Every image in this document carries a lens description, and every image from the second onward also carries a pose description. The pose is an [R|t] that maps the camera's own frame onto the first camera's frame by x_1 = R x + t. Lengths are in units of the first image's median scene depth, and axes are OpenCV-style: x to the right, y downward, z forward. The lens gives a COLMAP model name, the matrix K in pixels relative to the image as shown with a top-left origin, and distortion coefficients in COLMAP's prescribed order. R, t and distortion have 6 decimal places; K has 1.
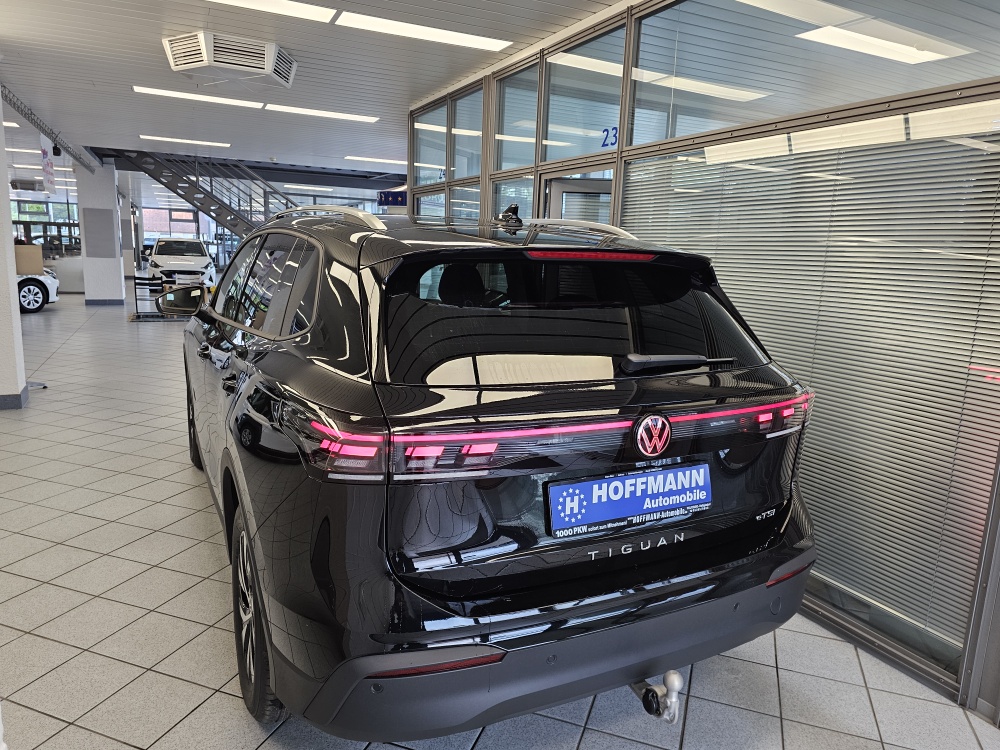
lens RADIAL K [[678.5, 0, 497.3], [0, 678.5, 365.5], [0, 0, 1]] dist [0.061734, -0.070594]
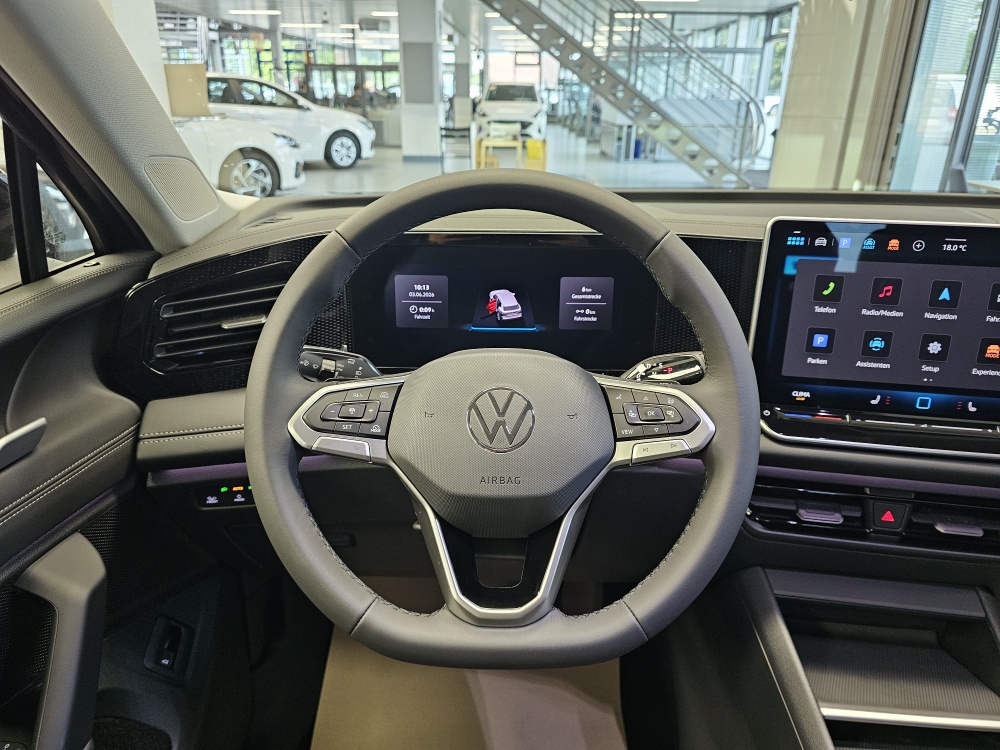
lens RADIAL K [[678.5, 0, 497.3], [0, 678.5, 365.5], [0, 0, 1]] dist [0.061734, -0.070594]
pose [[0.884389, 0.152002, -0.441306, -0.064706], [-0.060610, 0.974881, 0.214320, -0.028736], [0.462798, -0.162795, 0.871387, 0.251492]]
